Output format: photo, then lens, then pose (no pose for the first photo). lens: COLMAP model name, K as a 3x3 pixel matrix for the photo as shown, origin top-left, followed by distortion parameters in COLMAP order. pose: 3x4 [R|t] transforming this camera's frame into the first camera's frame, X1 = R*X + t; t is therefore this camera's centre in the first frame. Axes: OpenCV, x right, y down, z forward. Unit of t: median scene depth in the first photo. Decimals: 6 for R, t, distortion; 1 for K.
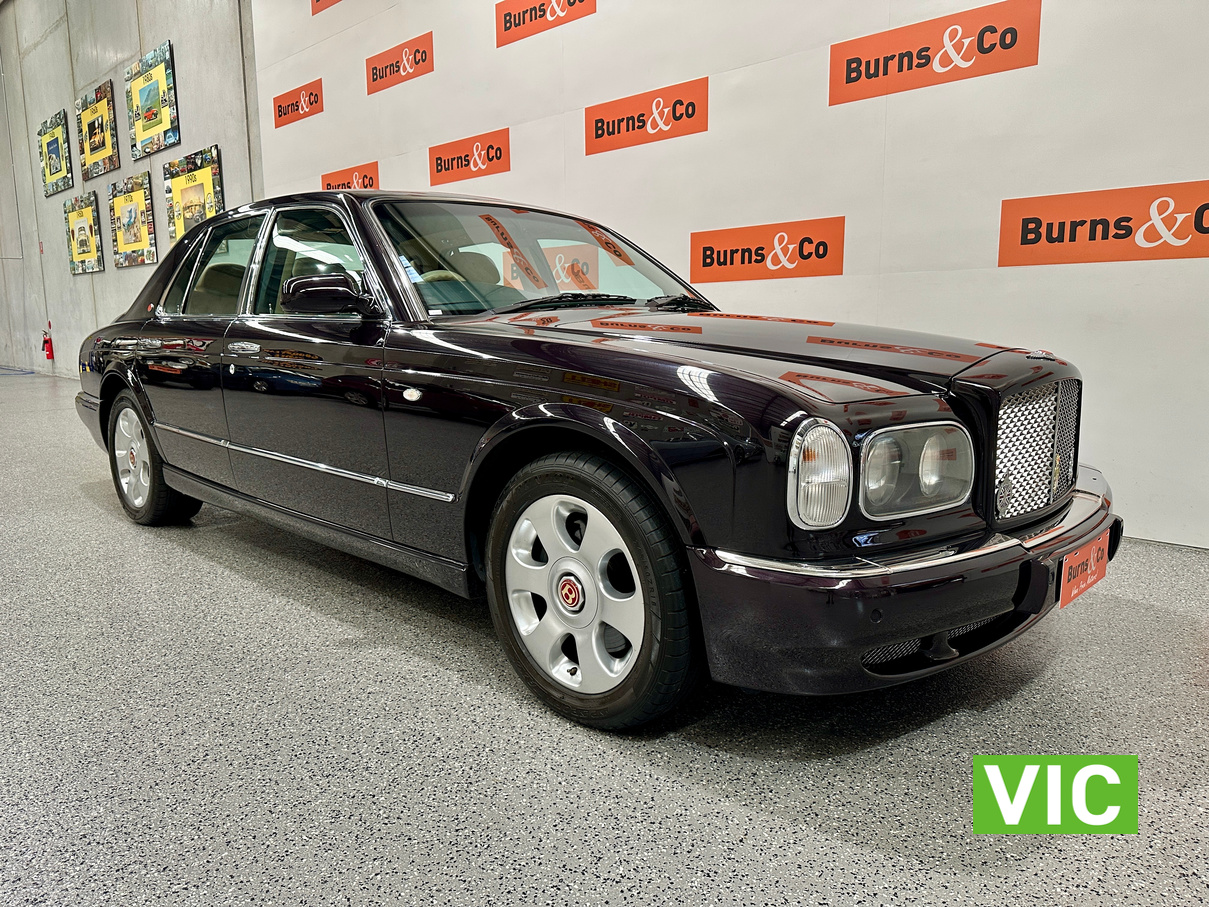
lens RADIAL K [[869.5, 0, 618.1], [0, 869.5, 461.3], [0, 0, 1]] dist [0.009252, -0.015094]
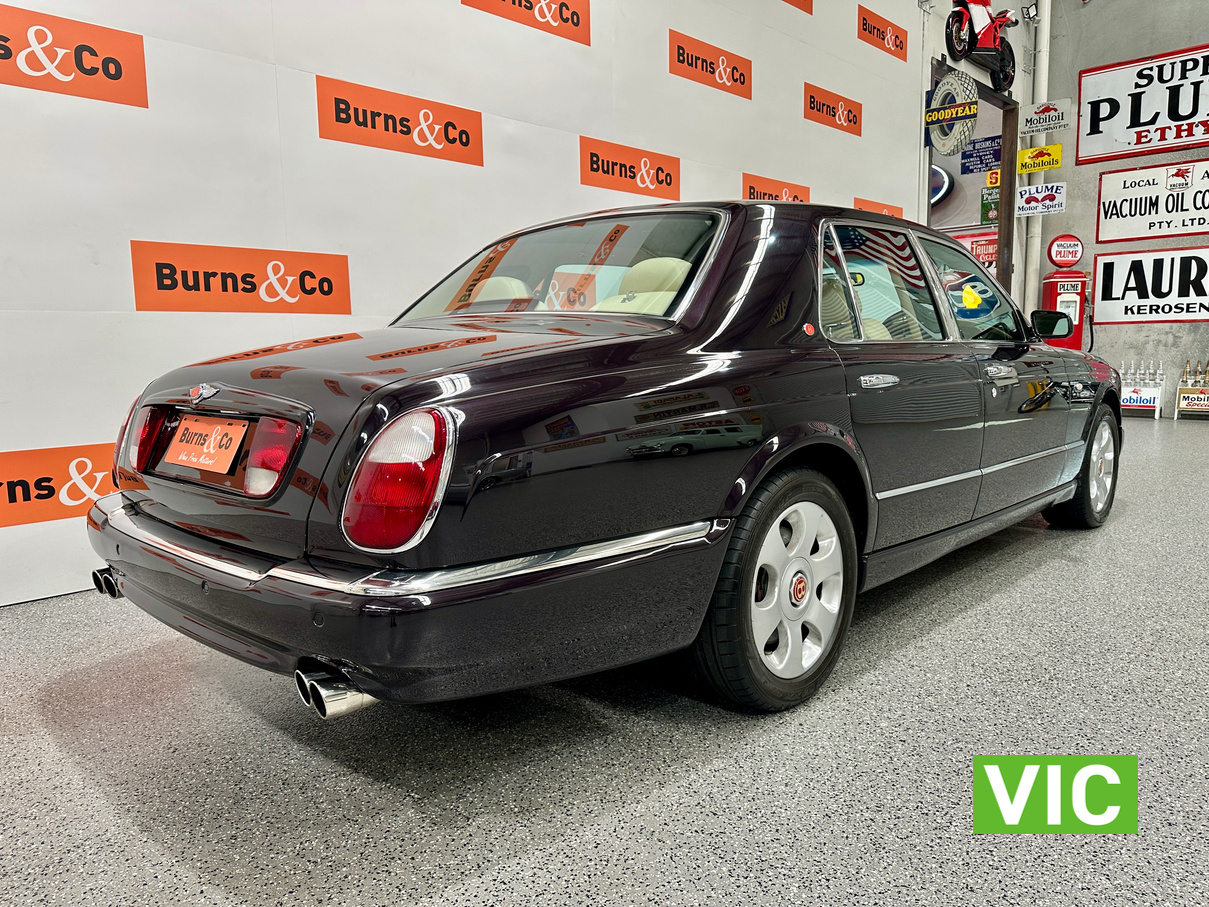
lens RADIAL K [[869.5, 0, 608.0], [0, 869.5, 450.7], [0, 0, 1]] dist [0.009252, -0.015094]
pose [[-0.017361, -0.102073, 0.994625, -0.692182], [0.175457, 0.979028, 0.103535, -0.106475], [-0.984334, 0.176311, 0.000912, 0.690615]]
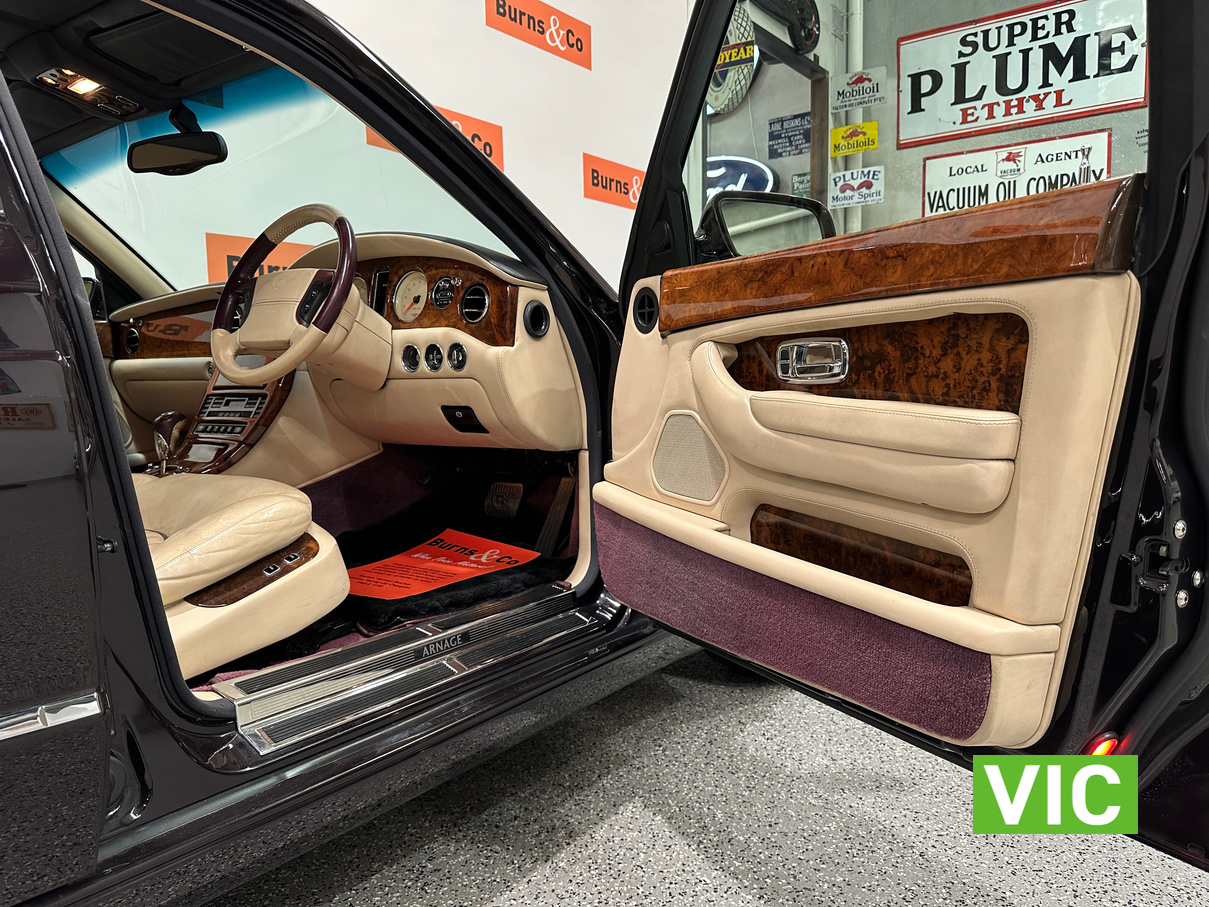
lens RADIAL K [[869.5, 0, 629.4], [0, 869.5, 454.3], [0, 0, 1]] dist [0.009252, -0.015094]
pose [[-0.149970, -0.066507, 0.986451, -0.459650], [0.177624, 0.979689, 0.093055, -0.060457], [-0.972604, 0.189172, -0.135111, 0.506305]]
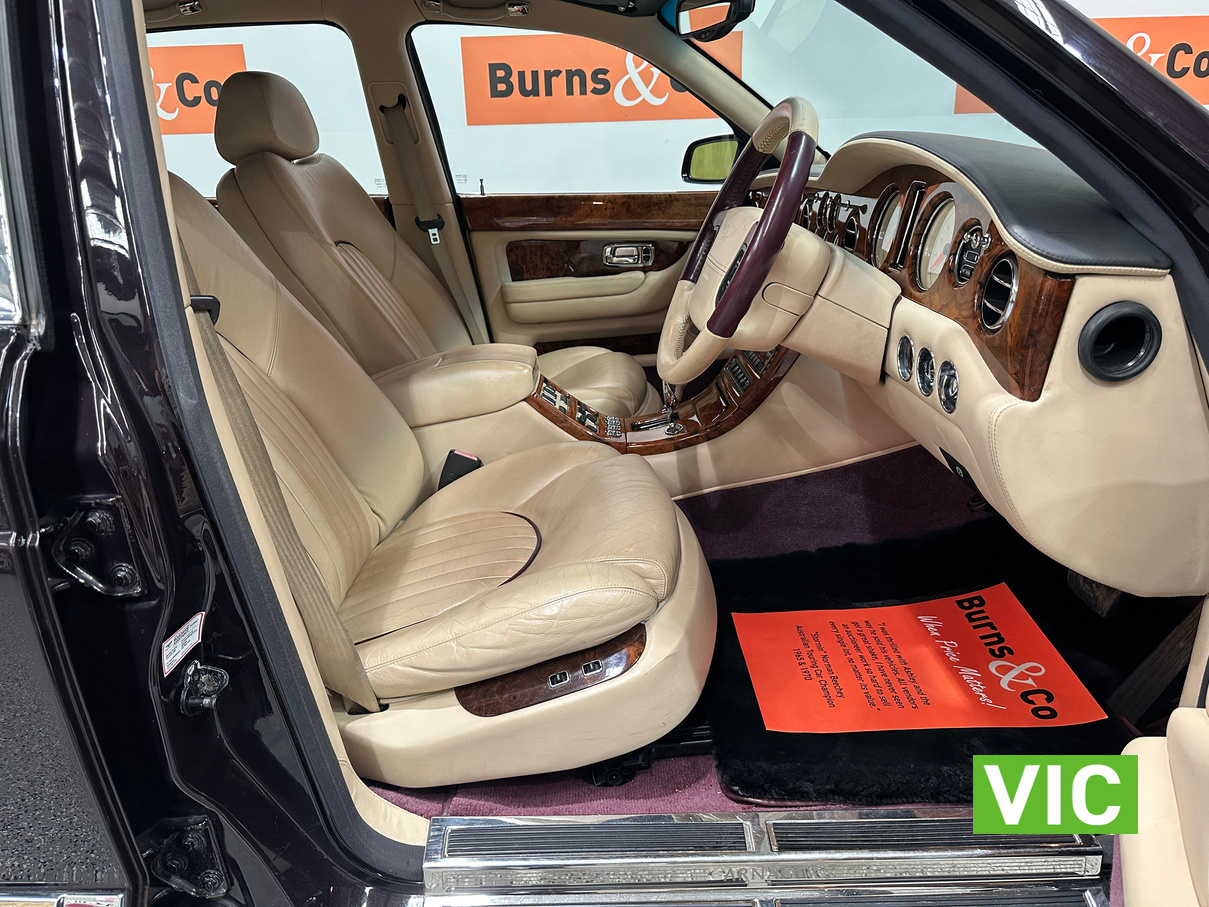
lens RADIAL K [[869.5, 0, 570.5], [0, 869.5, 467.5], [0, 0, 1]] dist [0.009252, -0.015094]
pose [[0.718916, -0.231396, 0.655451, -0.394847], [0.126068, 0.970730, 0.204425, -0.079675], [-0.683569, -0.064332, 0.727045, 0.479517]]
